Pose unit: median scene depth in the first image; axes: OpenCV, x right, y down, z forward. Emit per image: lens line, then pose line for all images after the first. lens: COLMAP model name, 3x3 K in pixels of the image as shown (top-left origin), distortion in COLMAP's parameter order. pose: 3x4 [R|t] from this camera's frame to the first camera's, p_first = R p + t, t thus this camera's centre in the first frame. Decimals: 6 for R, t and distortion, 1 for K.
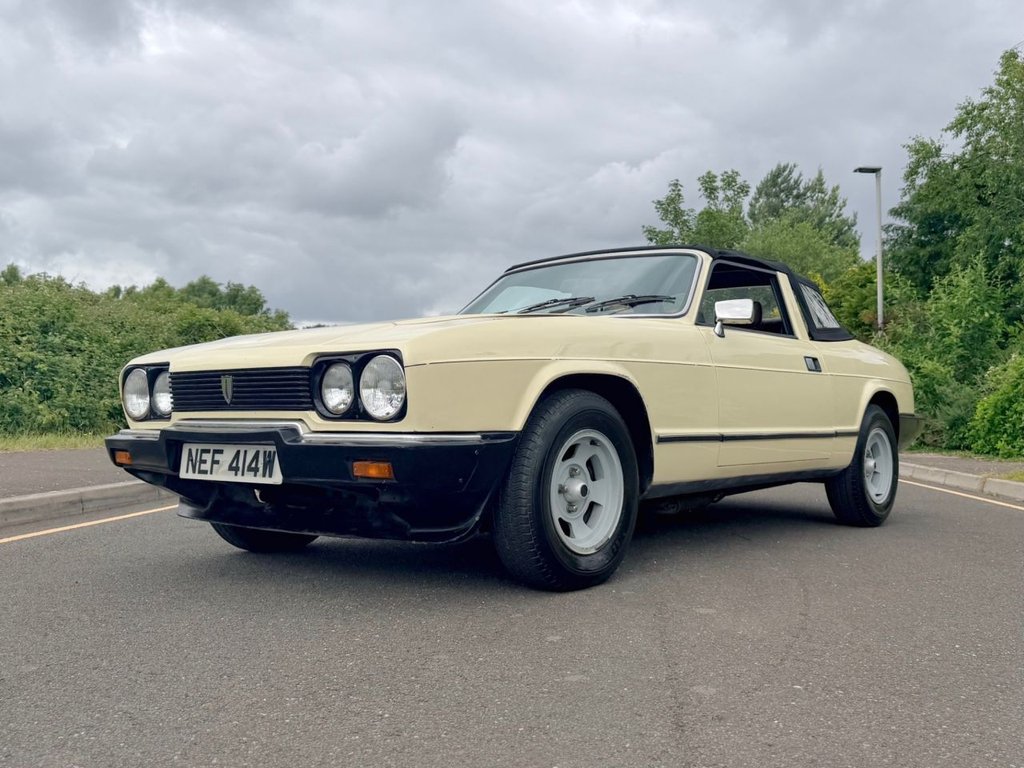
lens RADIAL K [[944.5, 0, 520.0], [0, 944.5, 386.3], [0, 0, 1]] dist [0.025980, 0.000000]
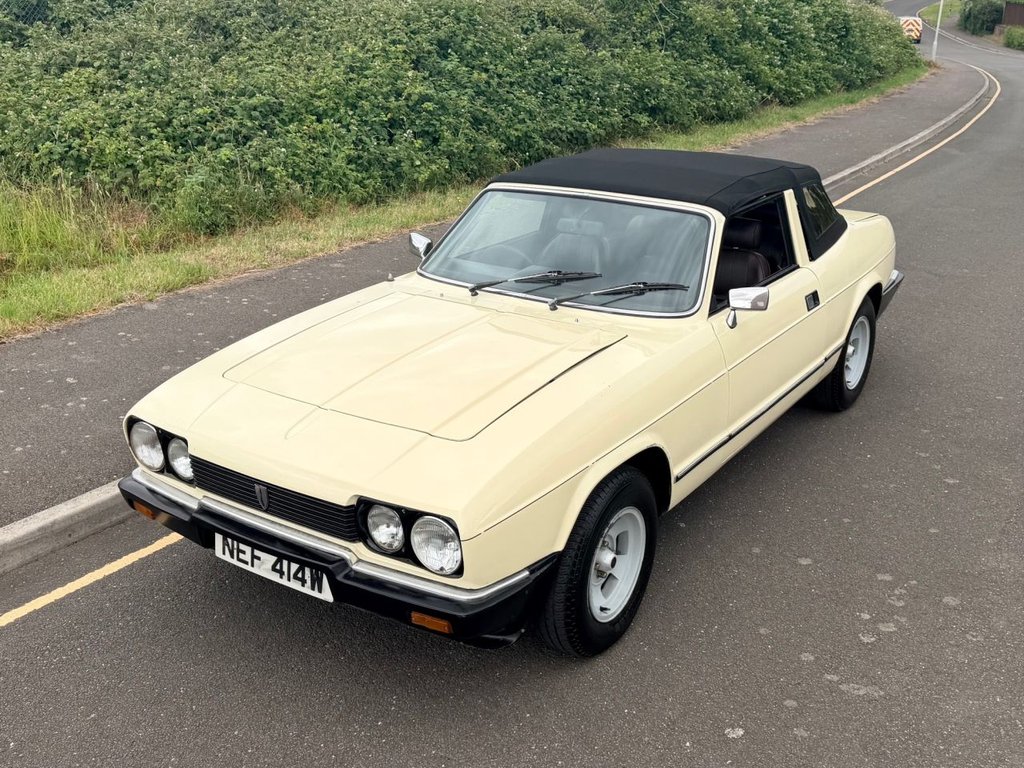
lens RADIAL K [[1015.7, 0, 504.1], [0, 1015.7, 383.0], [0, 0, 1]] dist [0.041299, 0.000000]
pose [[0.996879, -0.031349, 0.072456, -0.129743], [0.000401, 0.919778, 0.392439, -0.524919], [-0.078946, -0.391185, 0.916920, 0.048206]]
